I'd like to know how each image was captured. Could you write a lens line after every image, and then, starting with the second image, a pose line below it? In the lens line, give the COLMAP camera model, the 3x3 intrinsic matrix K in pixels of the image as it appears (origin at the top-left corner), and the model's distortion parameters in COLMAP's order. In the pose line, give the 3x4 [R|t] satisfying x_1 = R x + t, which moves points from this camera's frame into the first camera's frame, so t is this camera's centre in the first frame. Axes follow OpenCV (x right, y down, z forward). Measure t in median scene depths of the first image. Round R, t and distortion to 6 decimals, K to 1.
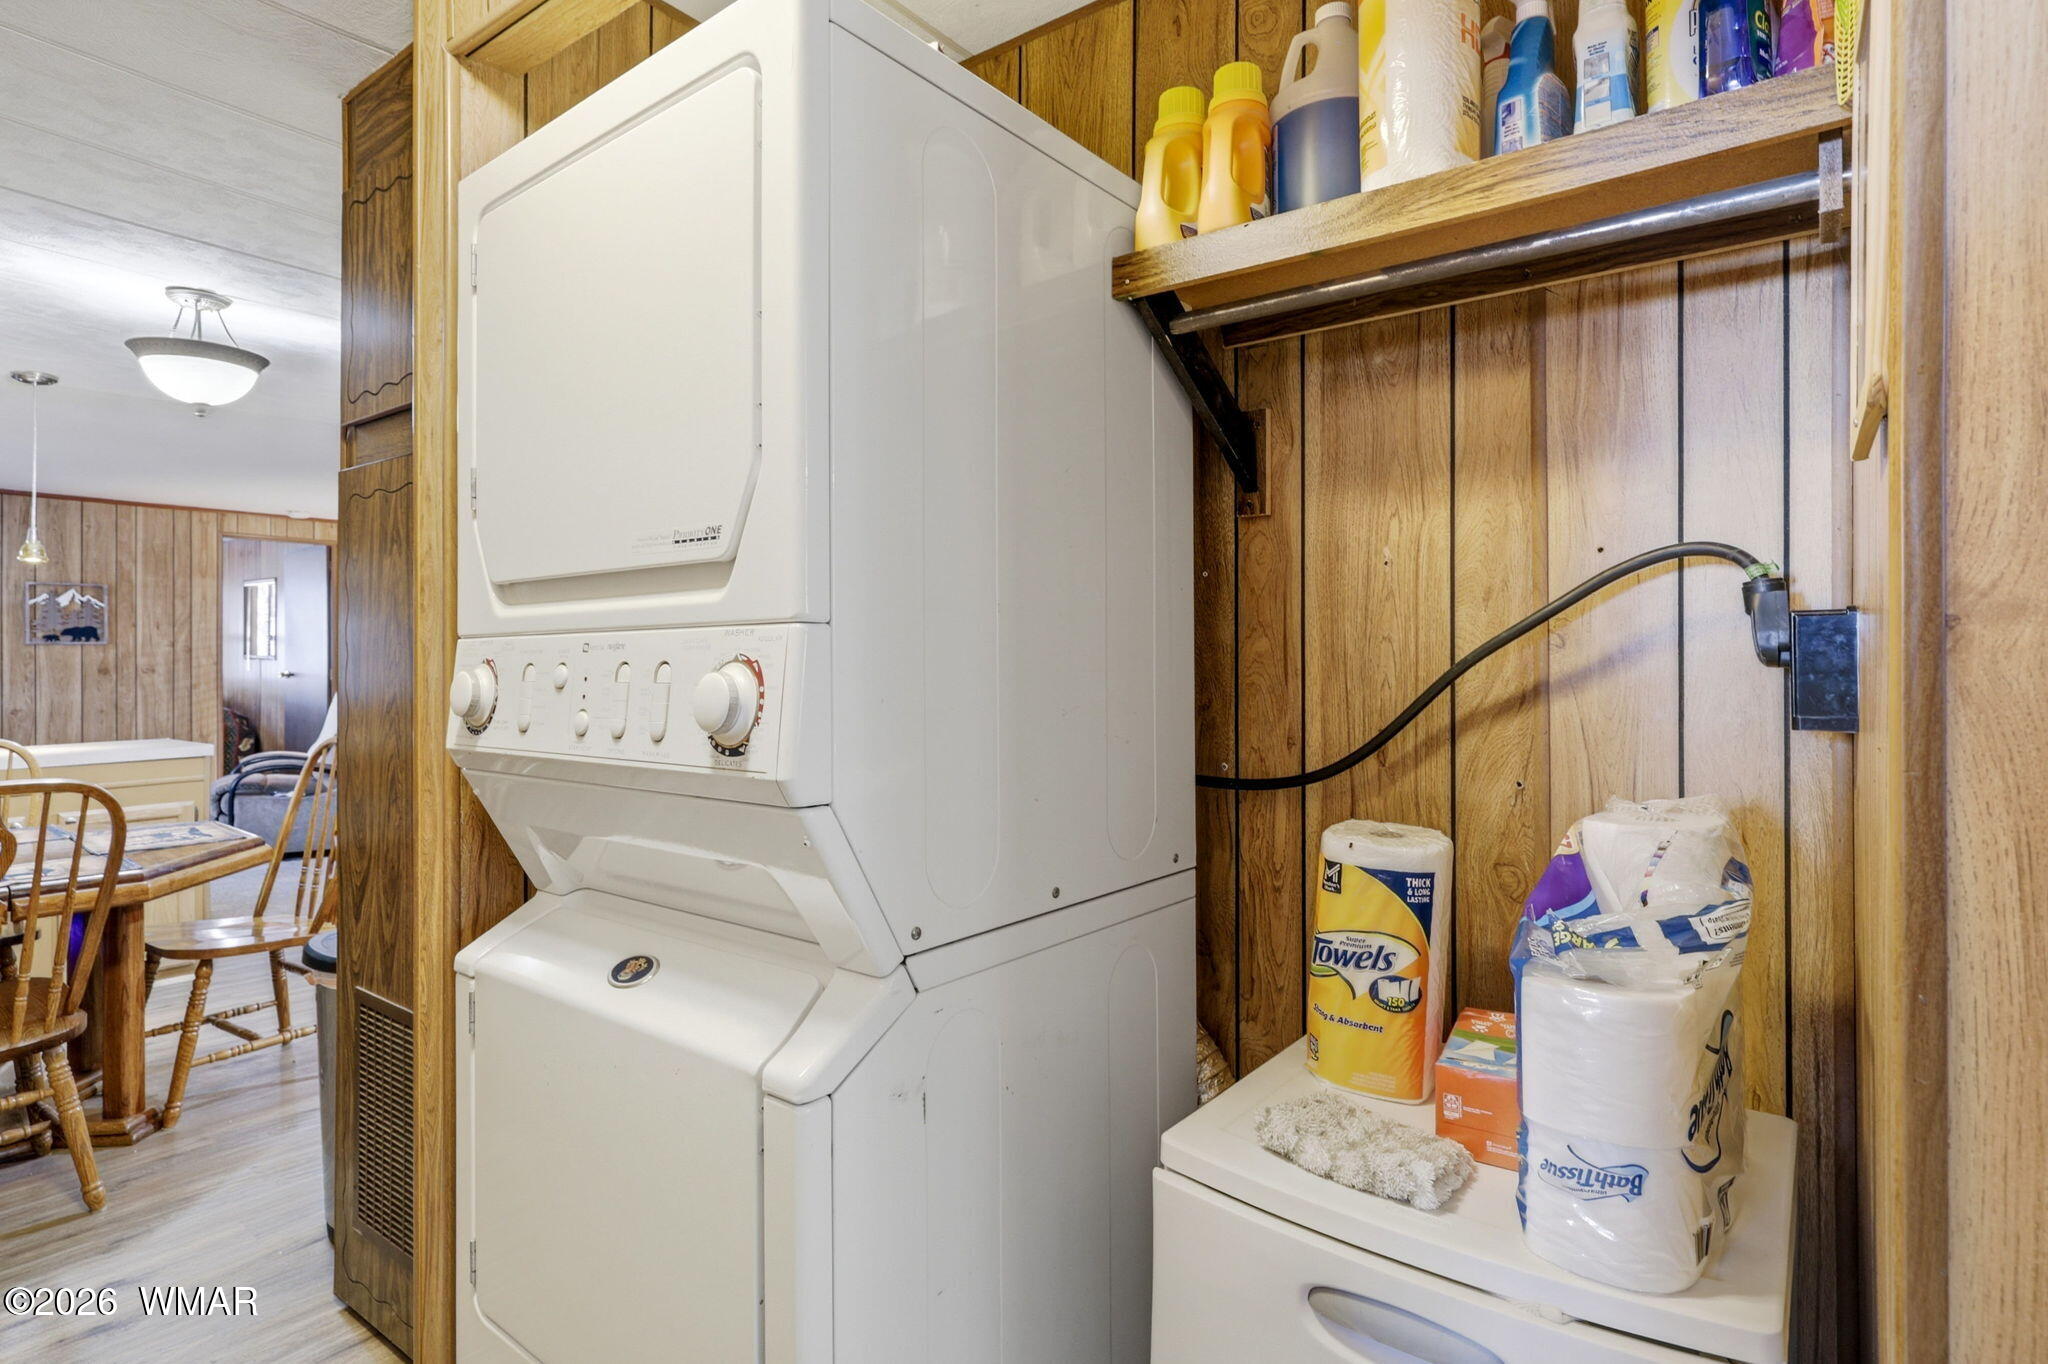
lens RADIAL K [[1058.6, 0, 1032.4], [0, 1058.6, 656.6], [0, 0, 1]] dist [0.003498, 0.001138]
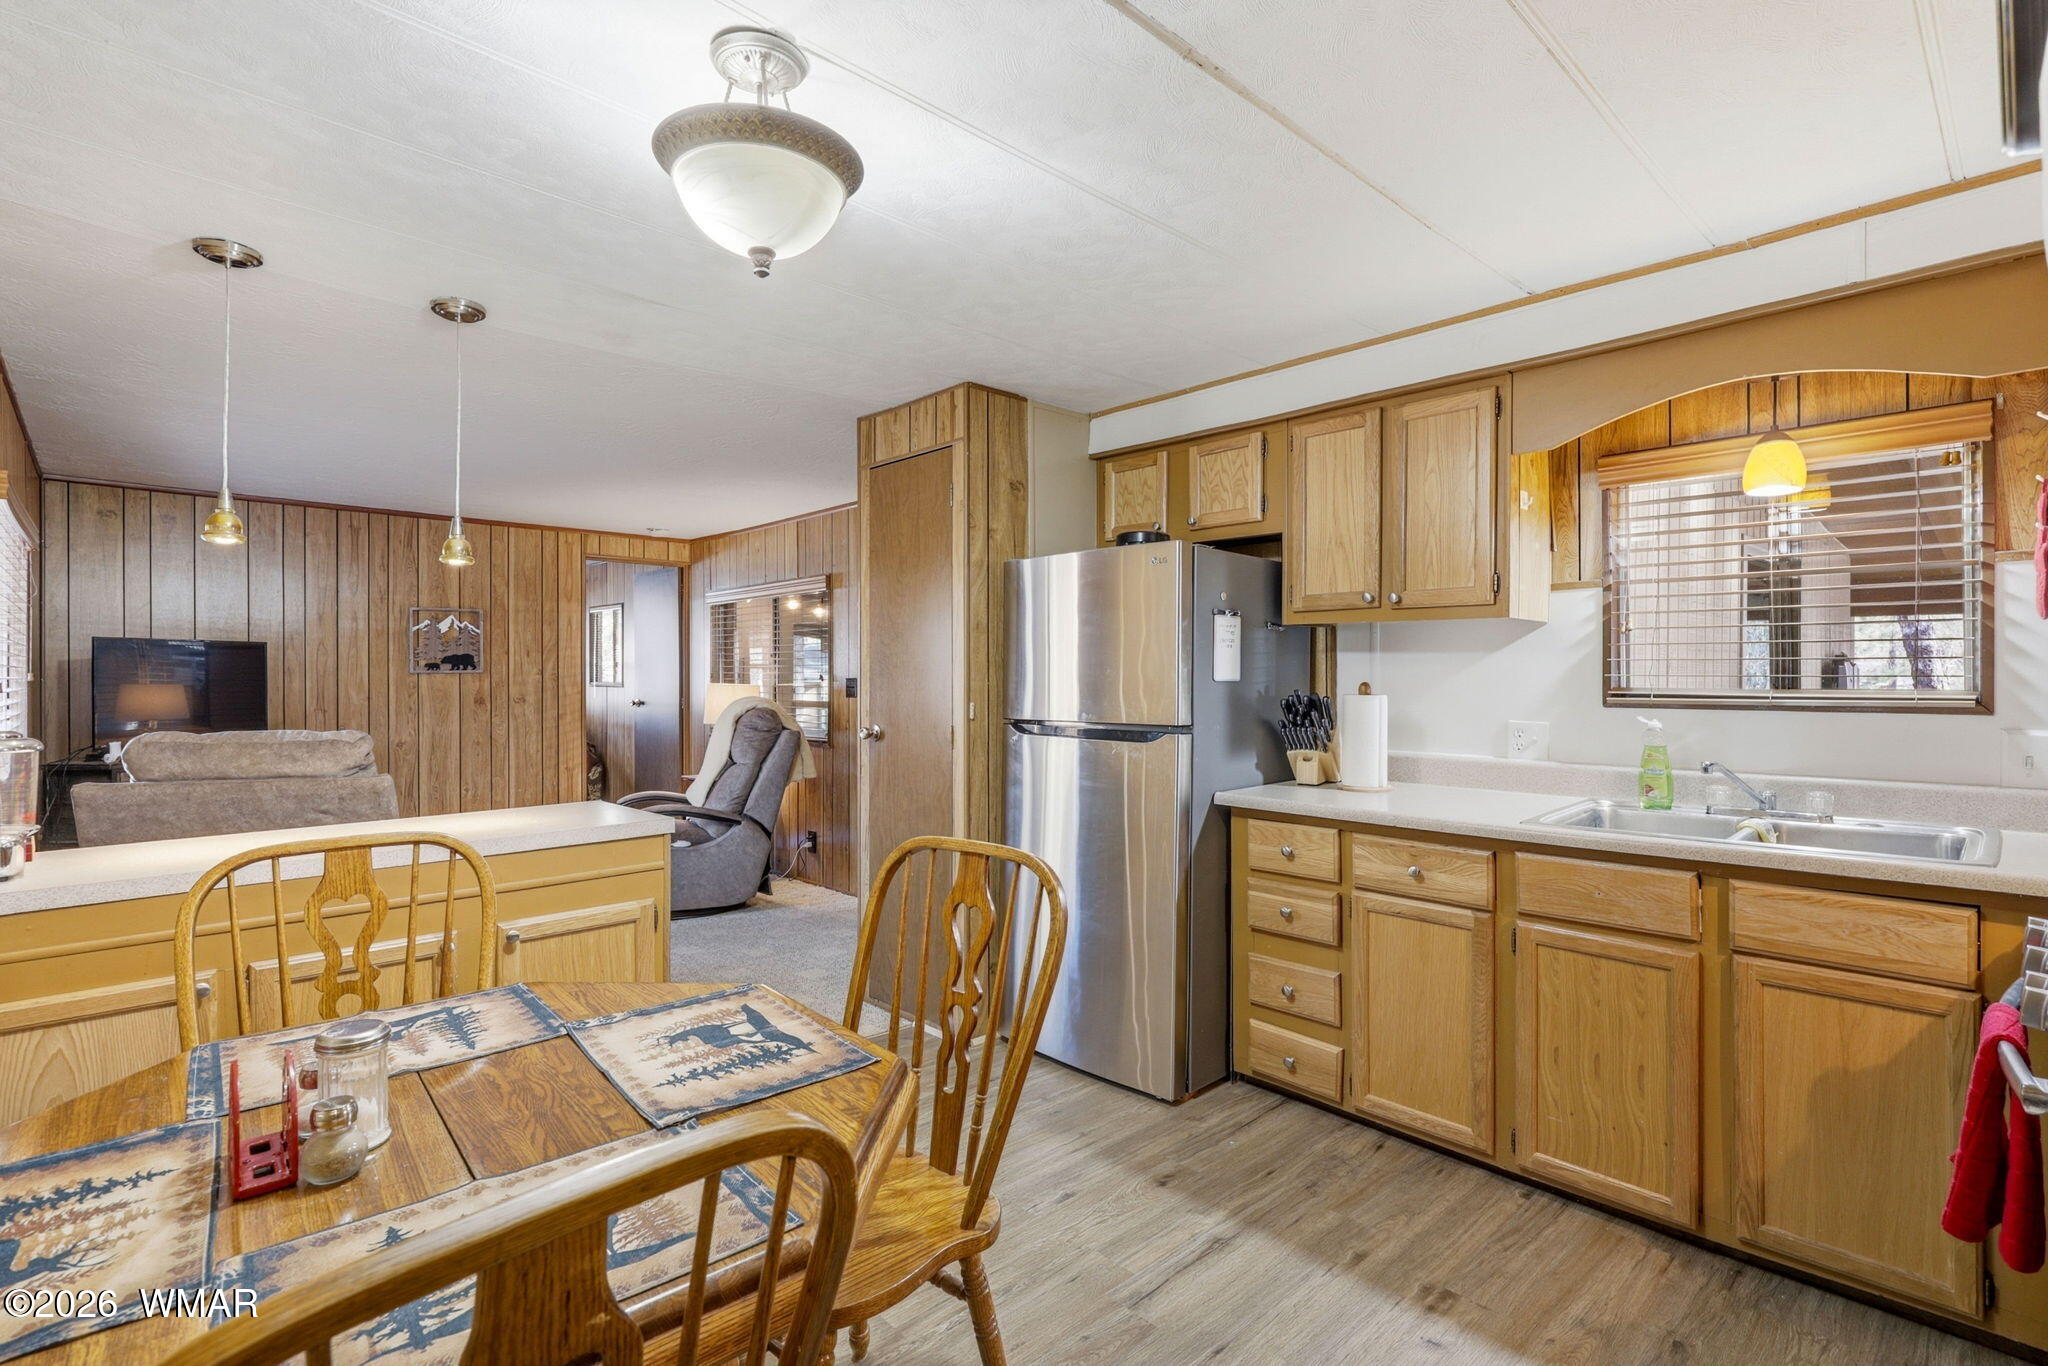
lens RADIAL K [[963.1, 0, 1013.8], [0, 963.1, 679.7], [0, 0, 1]] dist [0.004130, 0.000422]
pose [[0.984588, -0.001432, -0.174887, -0.248269], [0.001857, 0.999996, 0.002266, -0.006203], [0.174883, -0.002556, 0.984586, 0.230407]]
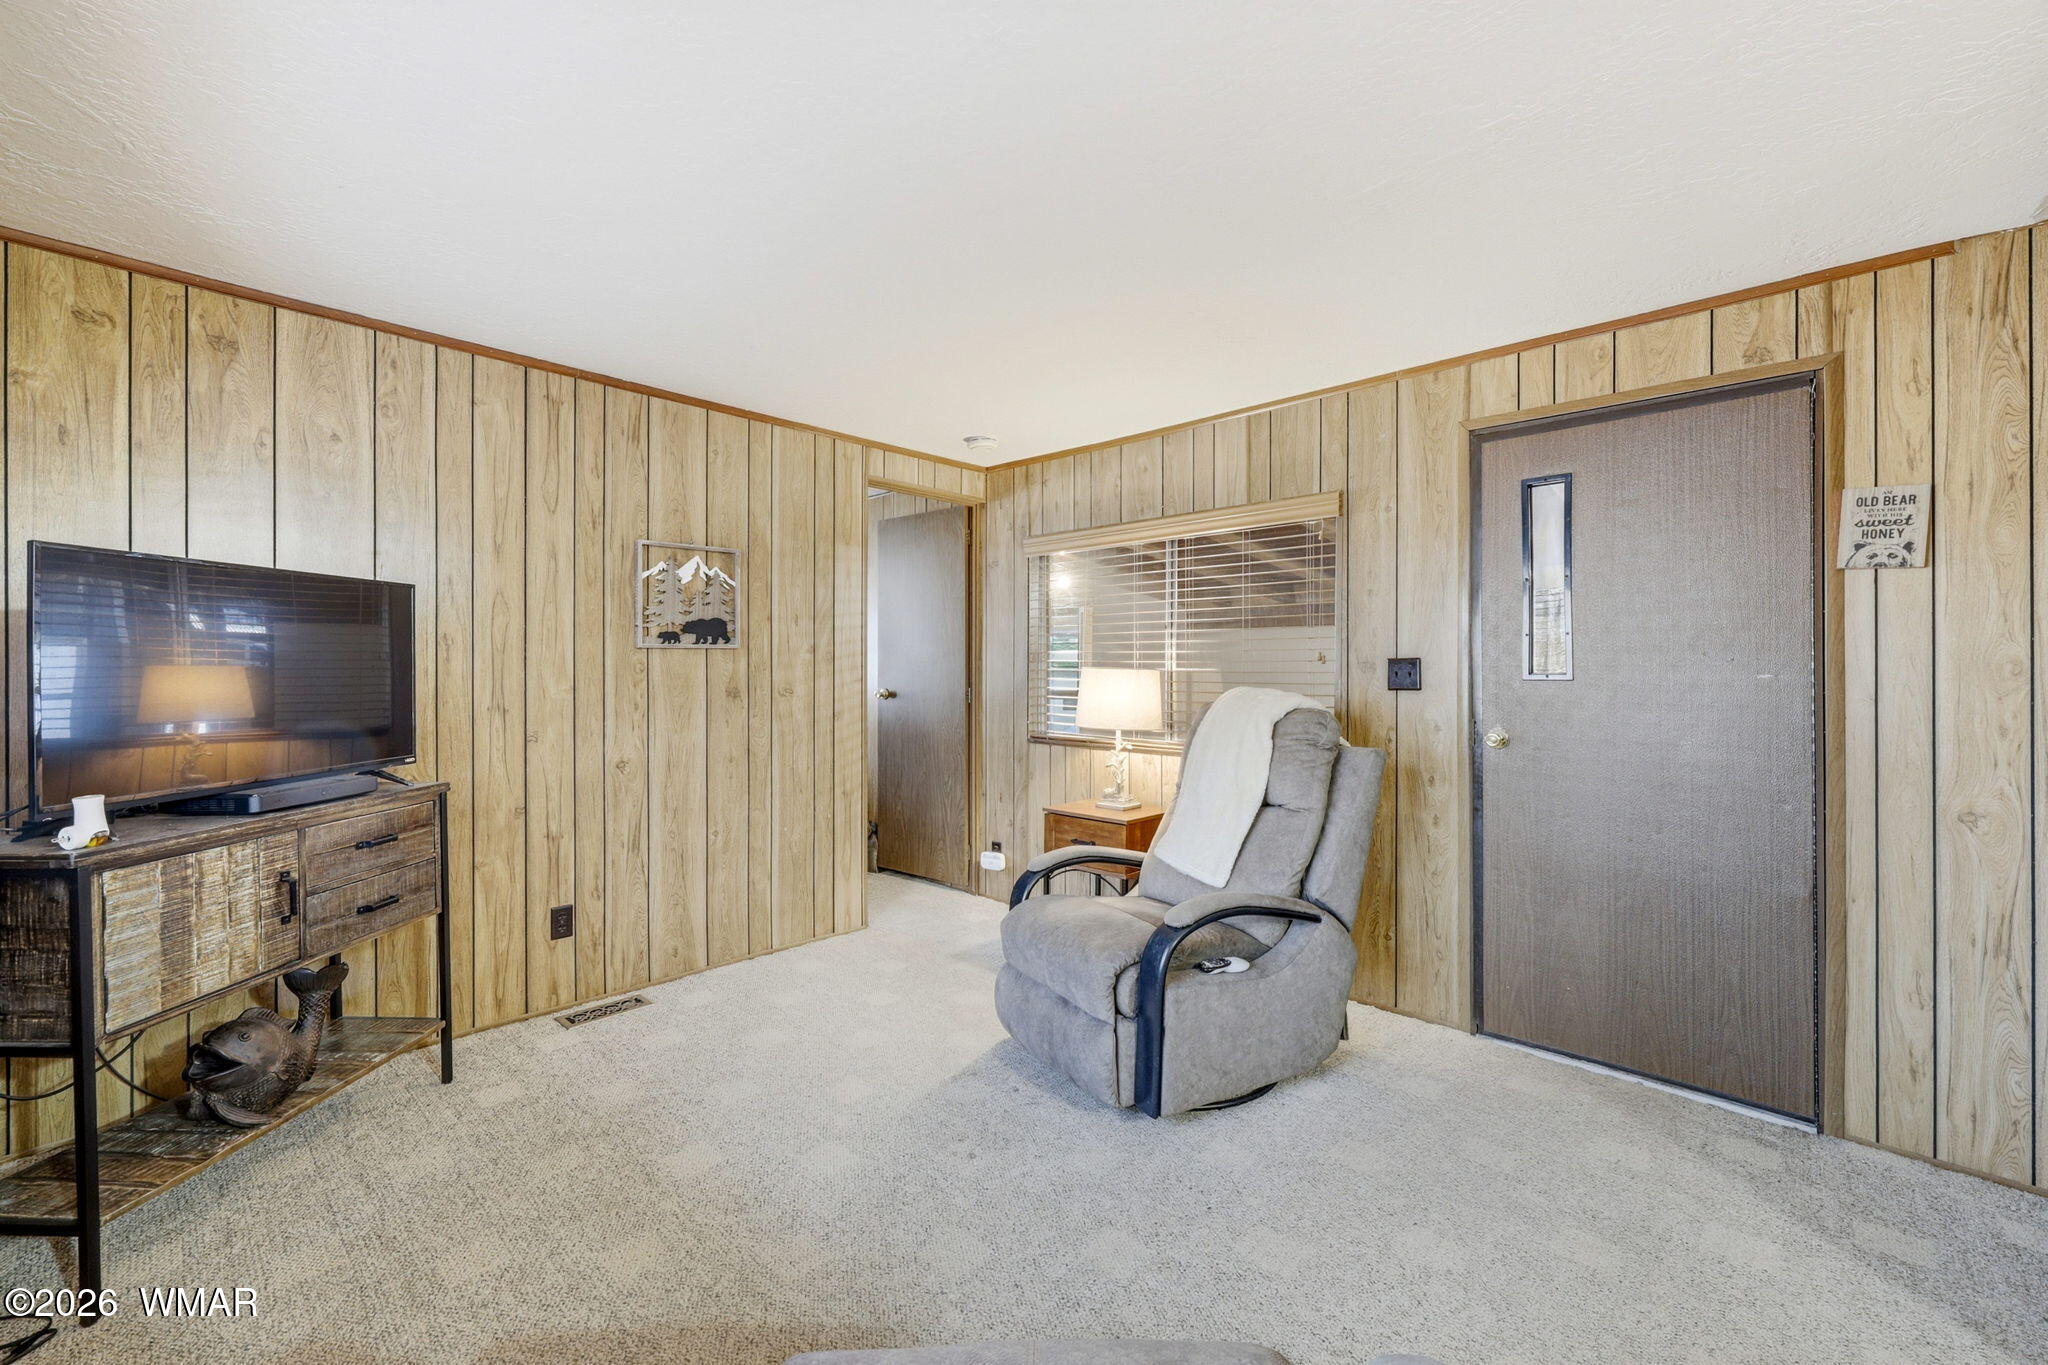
lens RADIAL K [[823.5, 0, 1031.9], [0, 823.5, 670.8], [0, 0, 1]] dist [-0.001079, 0.000468]
pose [[0.993258, 0.001605, -0.115912, -0.635386], [-0.001295, 0.999995, 0.002749, -0.000417], [0.115916, -0.002580, 0.993256, 0.540630]]
